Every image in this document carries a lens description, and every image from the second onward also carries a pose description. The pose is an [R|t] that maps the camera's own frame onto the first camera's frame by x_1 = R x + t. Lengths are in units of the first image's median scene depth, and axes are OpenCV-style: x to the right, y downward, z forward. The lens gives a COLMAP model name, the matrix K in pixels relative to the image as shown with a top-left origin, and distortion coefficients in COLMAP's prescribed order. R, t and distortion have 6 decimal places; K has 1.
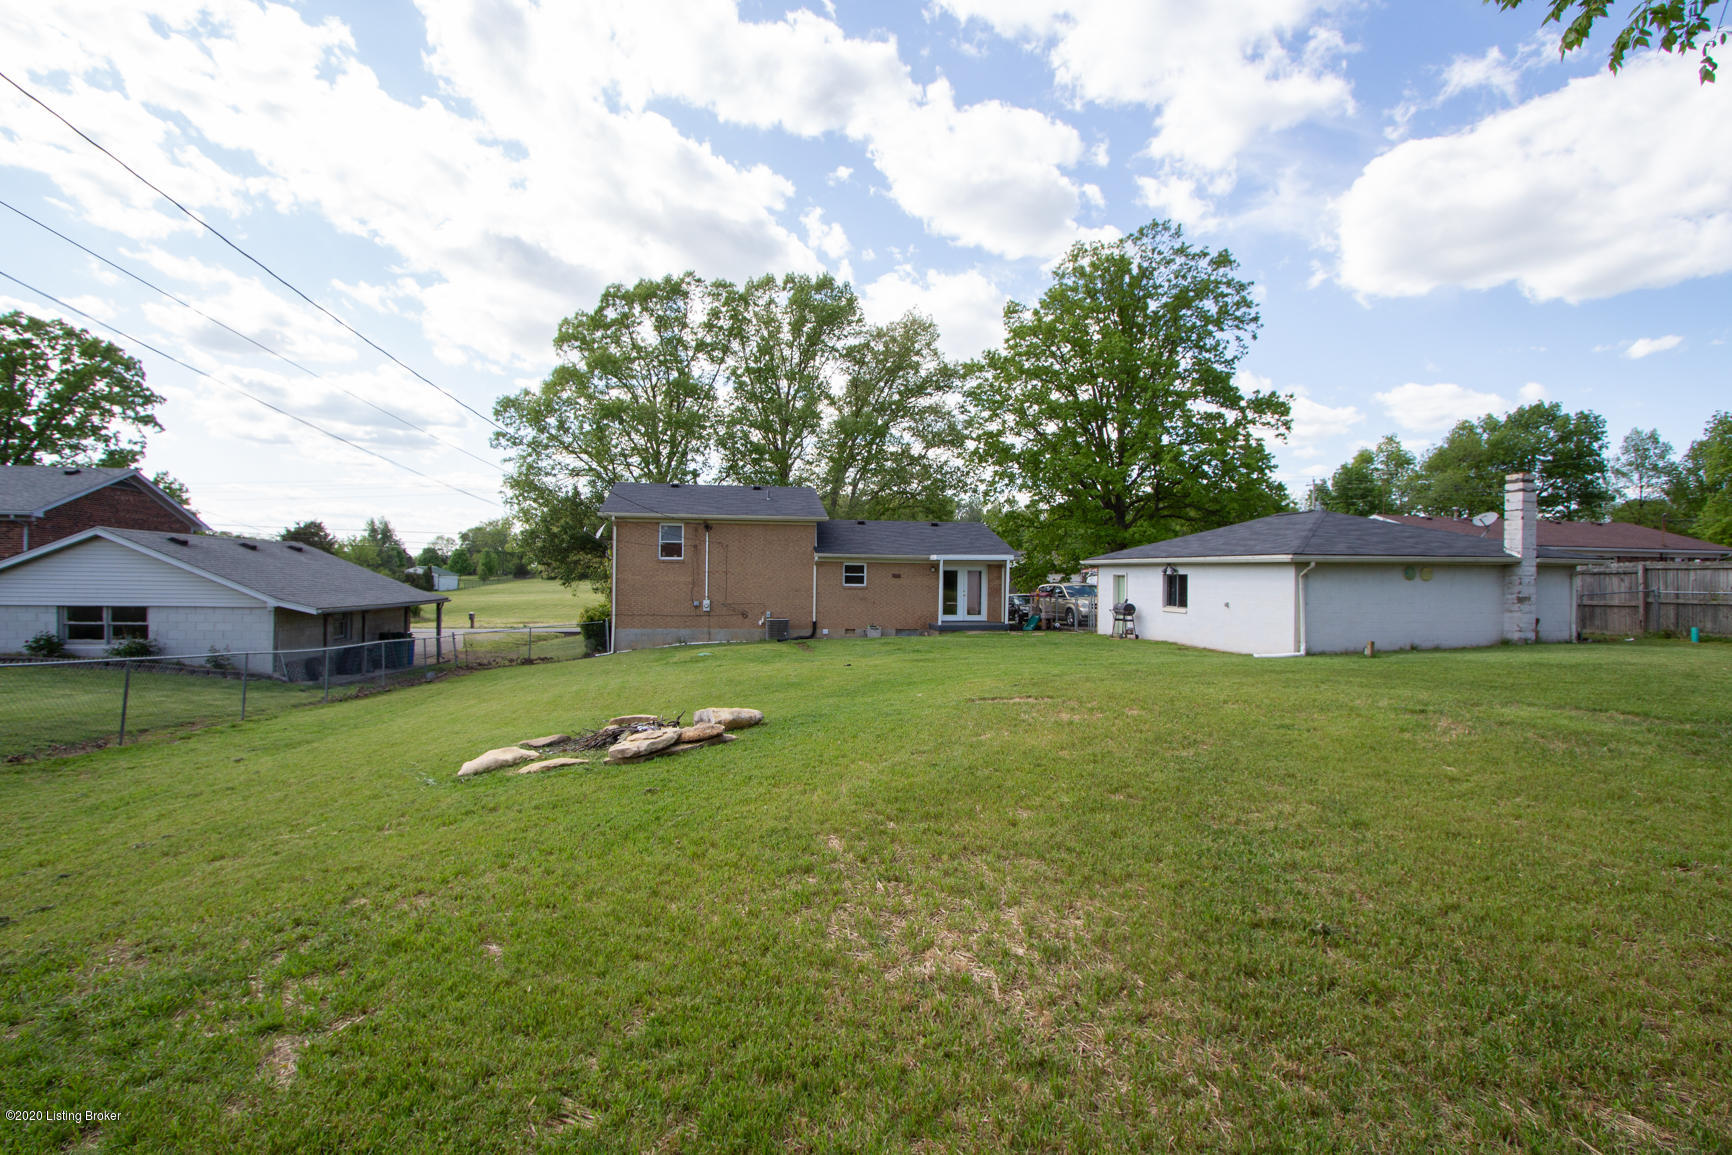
lens RADIAL K [[789.4, 0, 866.1], [0, 789.4, 547.0], [0, 0, 1]] dist [-0.018410, -0.000008]
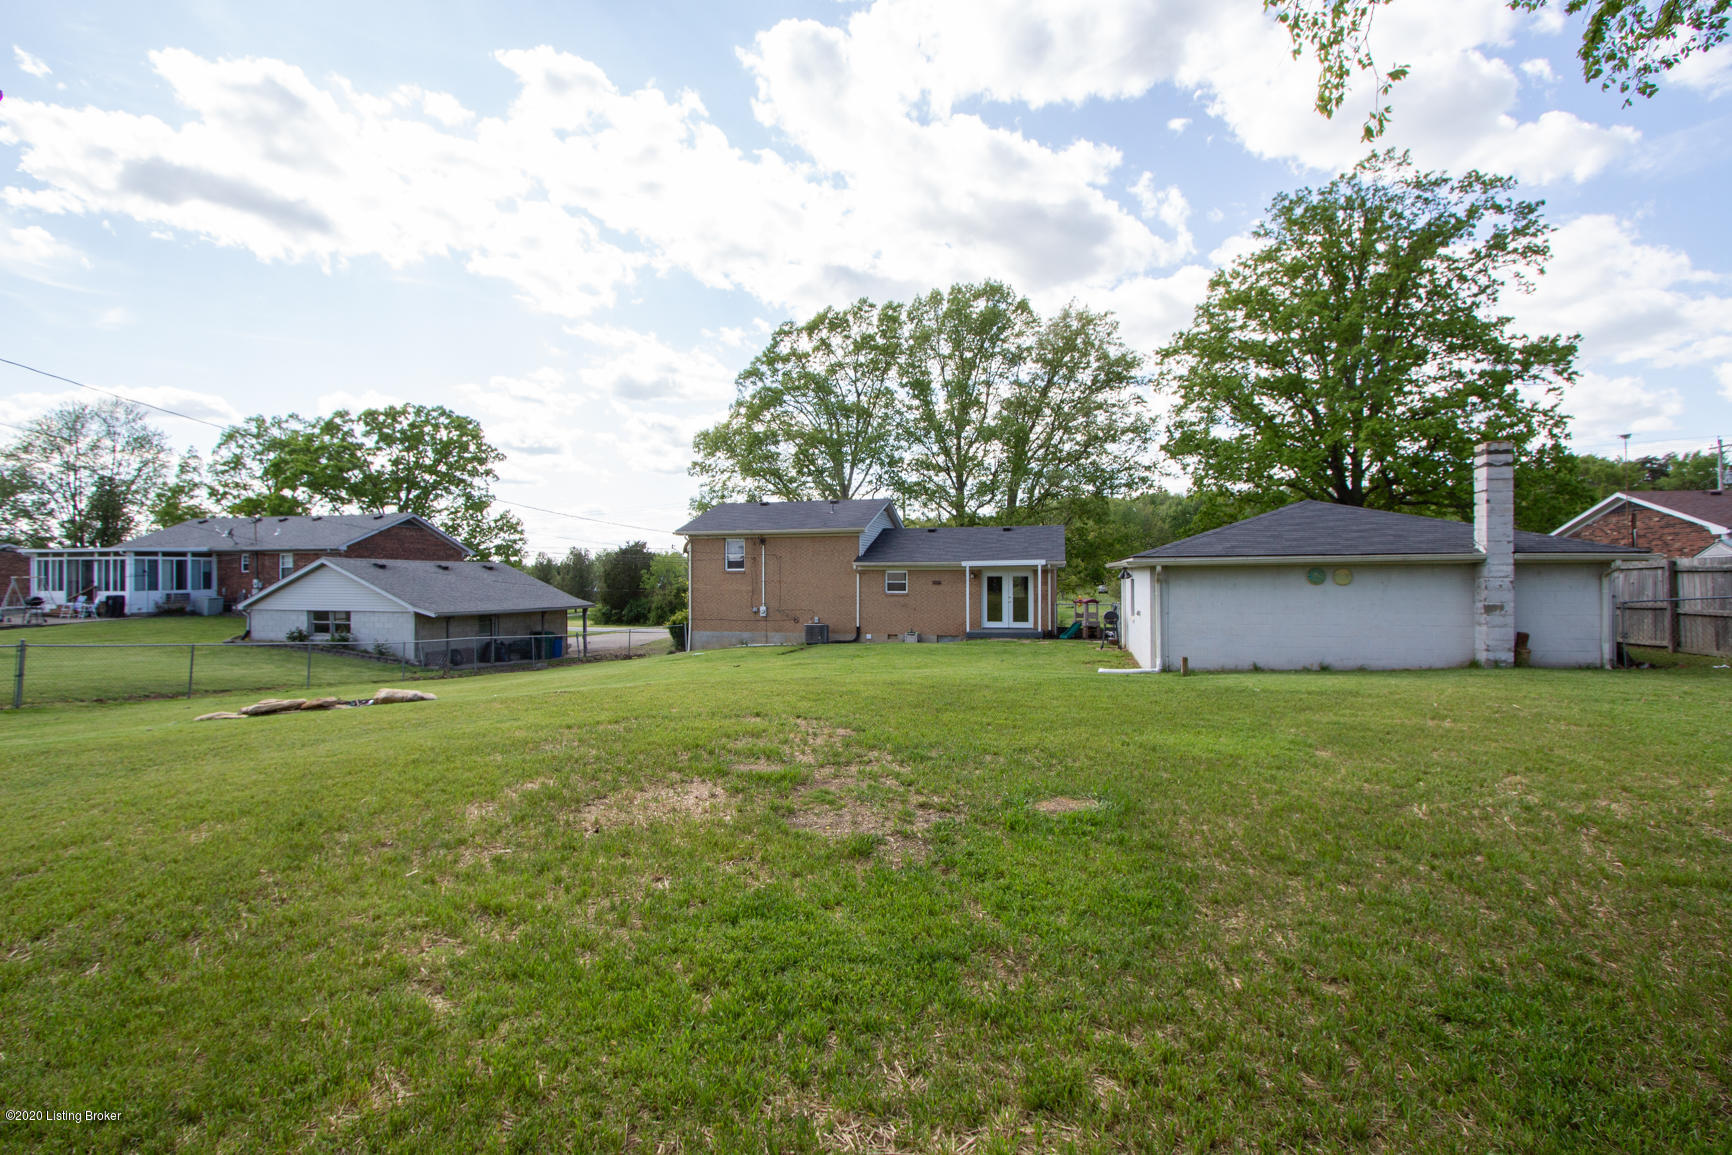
lens RADIAL K [[817.6, 0, 864.6], [0, 817.6, 567.6], [0, 0, 1]] dist [-0.008432, -0.000433]
pose [[0.902710, -0.019122, -0.429825, 0.409728], [0.028378, 0.999483, 0.015134, -0.001416], [0.429313, -0.025859, 0.902785, 0.015214]]
